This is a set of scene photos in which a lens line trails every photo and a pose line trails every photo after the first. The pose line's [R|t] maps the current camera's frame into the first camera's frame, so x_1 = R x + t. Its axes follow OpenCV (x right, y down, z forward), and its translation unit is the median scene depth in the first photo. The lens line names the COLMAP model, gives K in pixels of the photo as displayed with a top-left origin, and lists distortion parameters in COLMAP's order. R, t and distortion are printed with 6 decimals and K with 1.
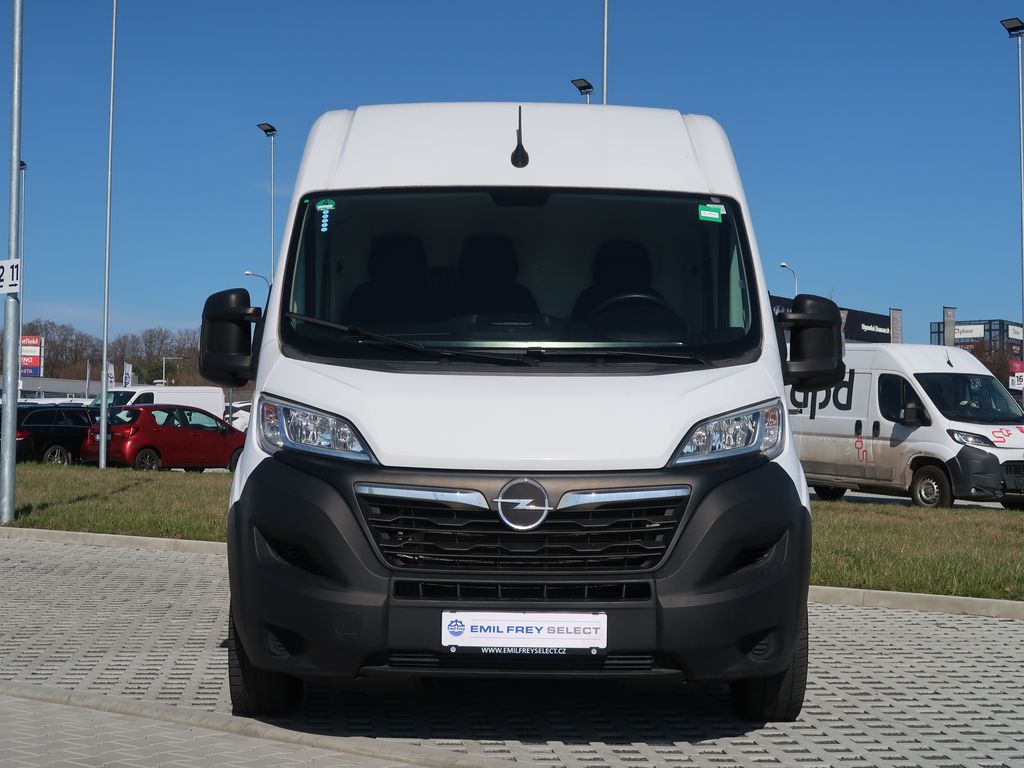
lens RADIAL K [[1785.9, 0, 512.0], [0, 1785.9, 384.0], [0, 0, 1]] dist [0.002725, 0.000022]
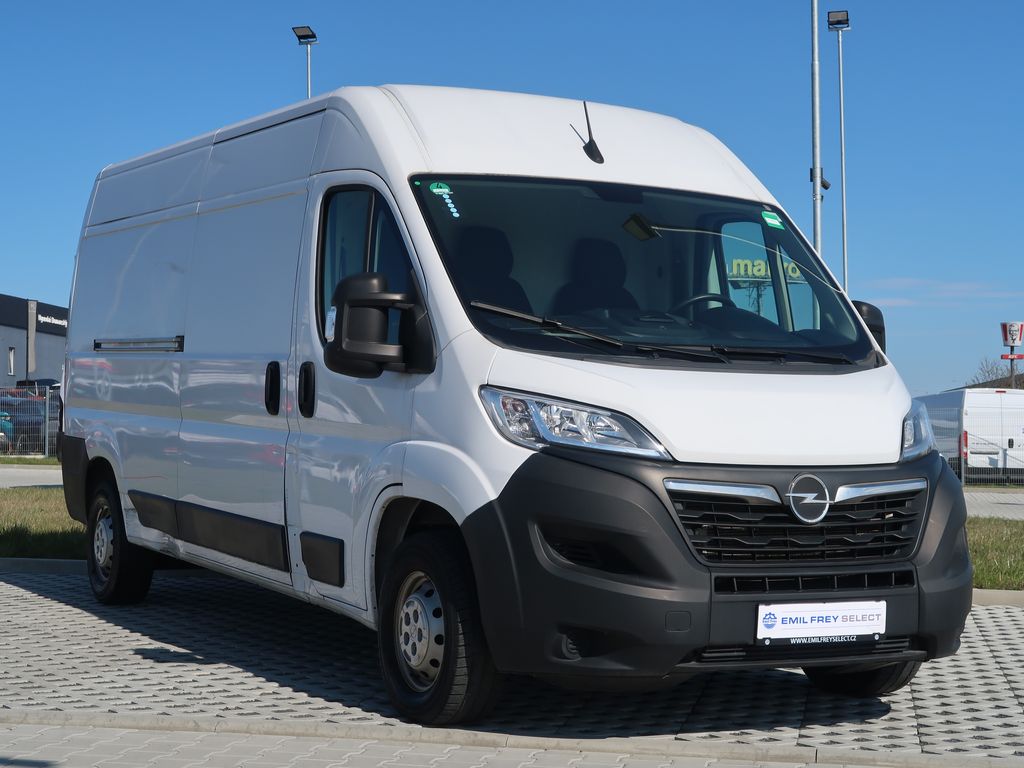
lens RADIAL K [[1785.9, 0, 512.0], [0, 1785.9, 384.0], [0, 0, 1]] dist [0.002725, 0.000022]
pose [[0.885796, 0.014829, 0.463838, -0.631749], [-0.017282, 0.999850, 0.001039, 0.003237], [-0.463753, -0.008937, 0.885919, 0.167004]]
